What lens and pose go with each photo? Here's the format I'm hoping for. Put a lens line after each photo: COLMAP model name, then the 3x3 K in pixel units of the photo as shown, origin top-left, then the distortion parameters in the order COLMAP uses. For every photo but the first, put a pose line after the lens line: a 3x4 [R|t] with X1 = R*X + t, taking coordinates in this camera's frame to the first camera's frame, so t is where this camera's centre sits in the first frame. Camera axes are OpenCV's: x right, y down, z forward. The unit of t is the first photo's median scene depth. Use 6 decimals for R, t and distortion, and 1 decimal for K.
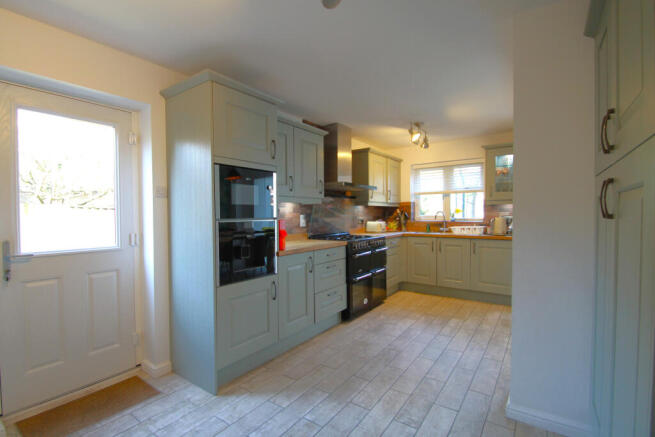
lens RADIAL K [[336.7, 0, 327.5], [0, 336.7, 218.5], [0, 0, 1]] dist [0.001490, -0.017747]
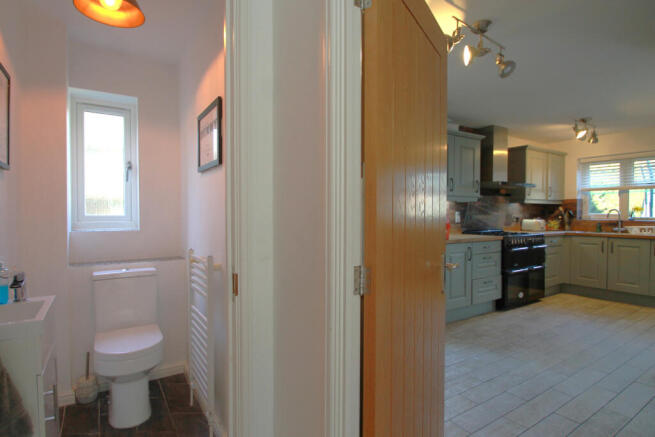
lens RADIAL K [[336.7, 0, 327.5], [0, 336.7, 218.5], [0, 0, 1]] dist [0.001490, -0.017747]
pose [[0.919374, 0.015501, -0.393080, -0.027115], [-0.012631, 0.999871, 0.009886, 0.005198], [0.393182, -0.004124, 0.919451, -0.160896]]
